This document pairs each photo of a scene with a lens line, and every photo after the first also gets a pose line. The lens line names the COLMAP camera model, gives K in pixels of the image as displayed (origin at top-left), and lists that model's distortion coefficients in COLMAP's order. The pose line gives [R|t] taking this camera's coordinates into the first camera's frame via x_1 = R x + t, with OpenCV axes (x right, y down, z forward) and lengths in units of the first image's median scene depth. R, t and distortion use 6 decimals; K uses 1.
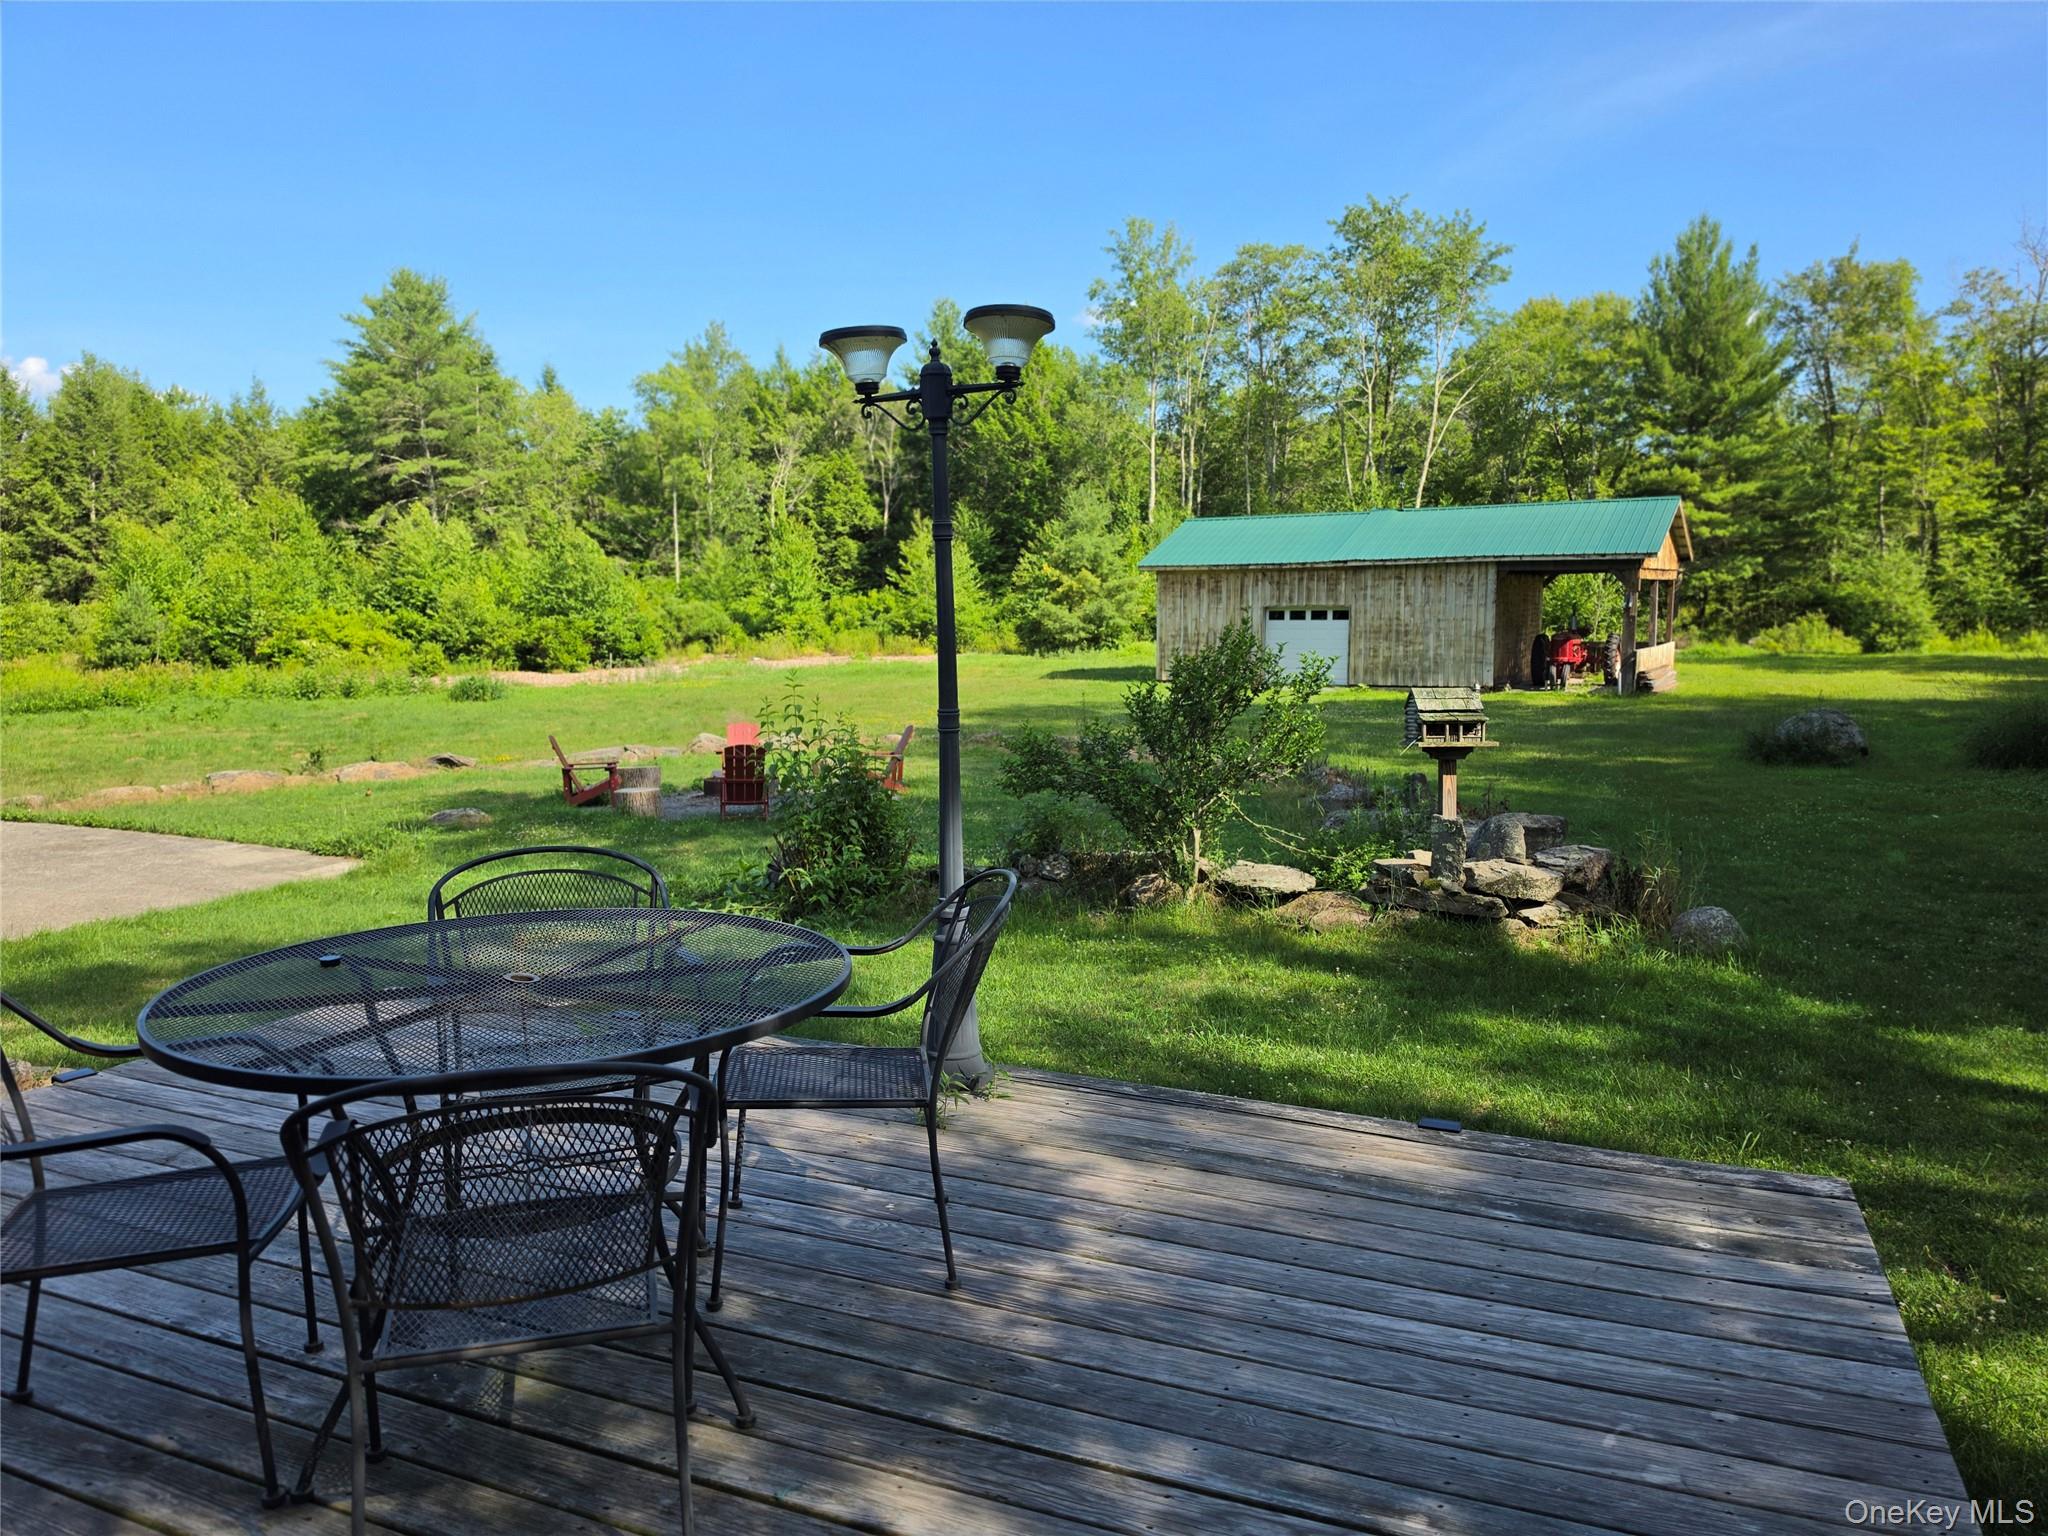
lens RADIAL K [[1448.6, 0, 1034.6], [0, 1448.6, 777.6], [0, 0, 1]] dist [0.077931, -0.104928]
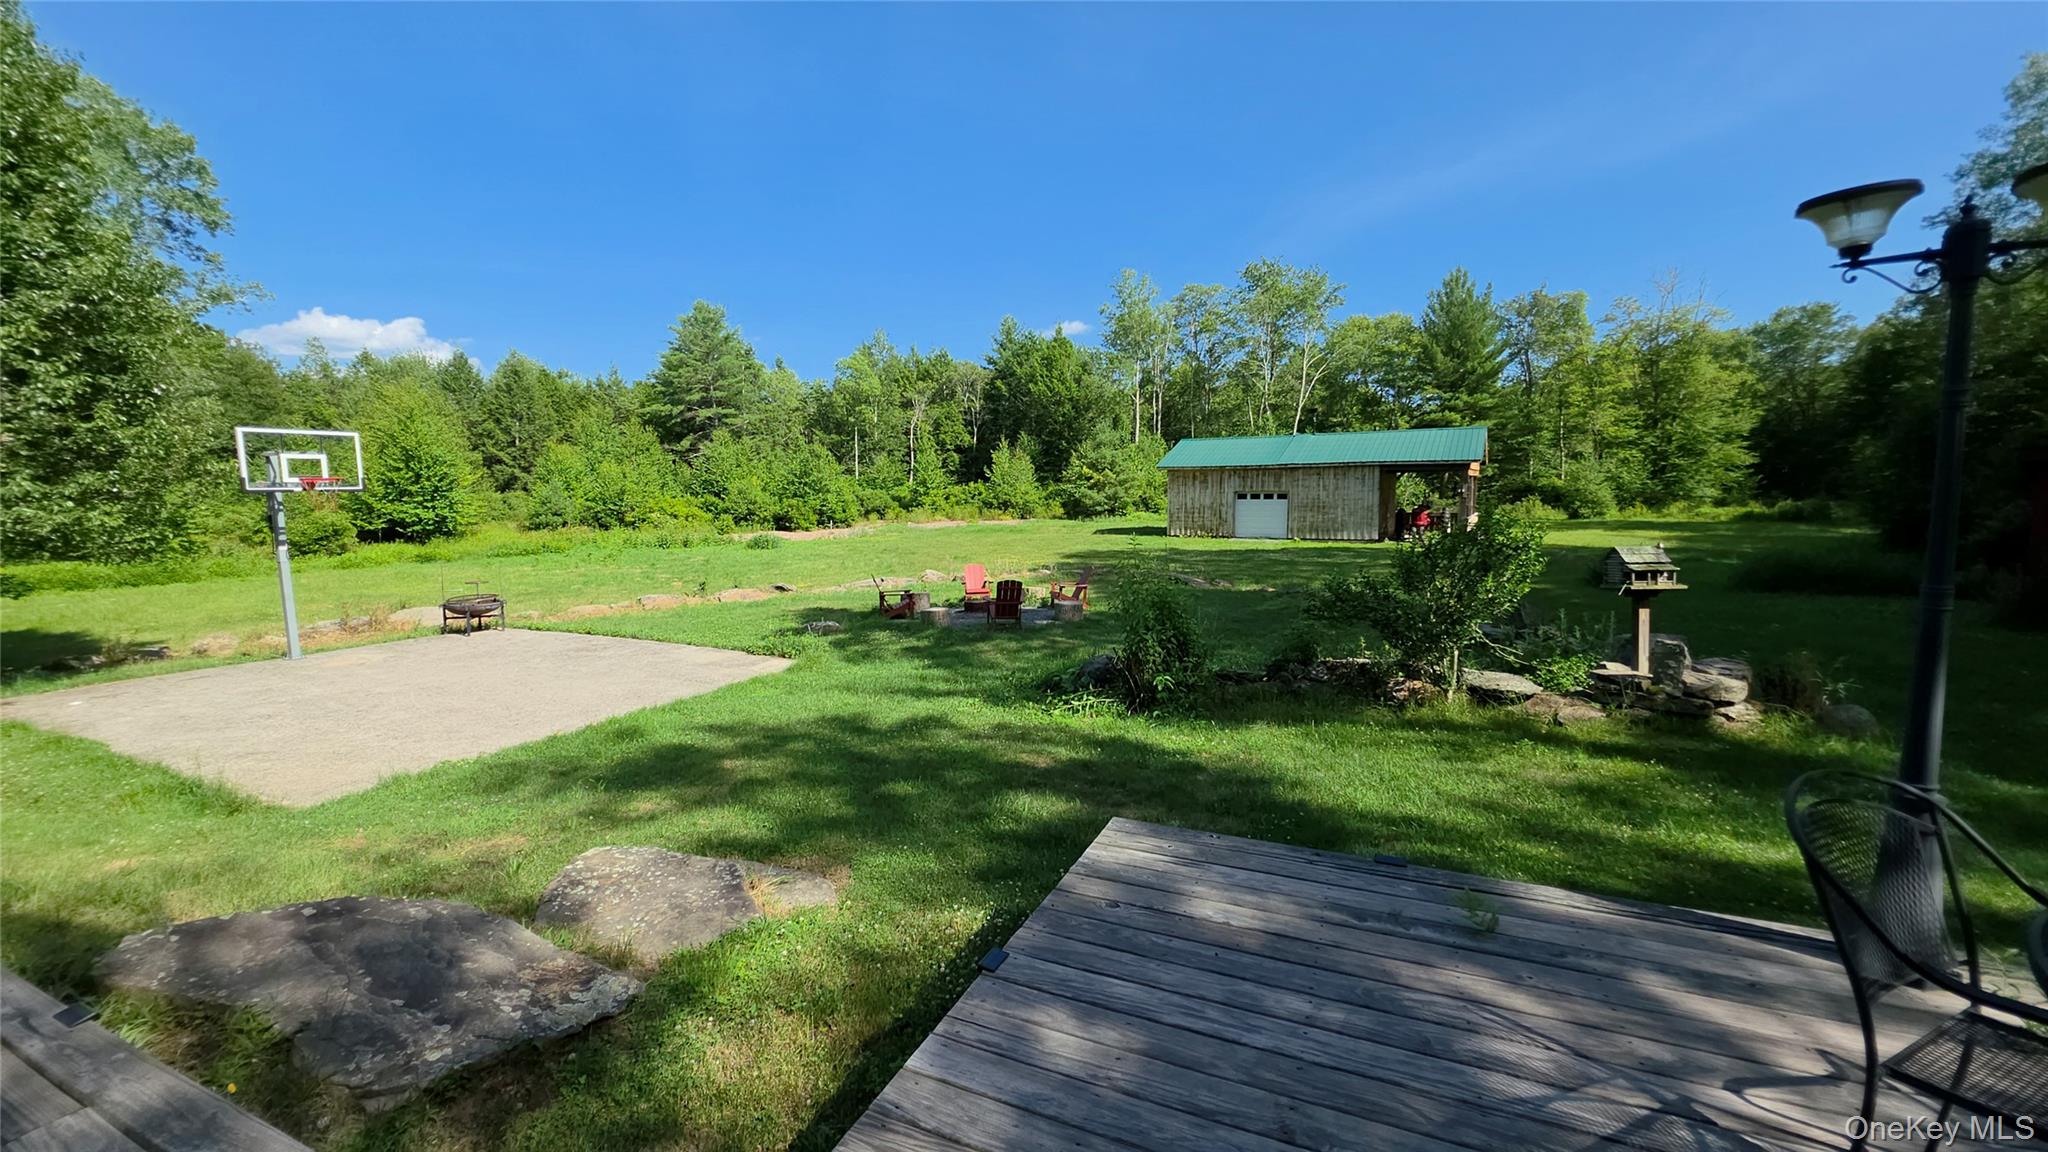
lens RADIAL K [[829.3, 0, 1034.4], [0, 829.3, 570.3], [0, 0, 1]] dist [0.005512, -0.003996]
pose [[0.999998, -0.001954, 0.000266, -0.098921], [0.001960, 0.999717, -0.023694, -0.006947], [-0.000220, 0.023695, 0.999719, 0.069142]]
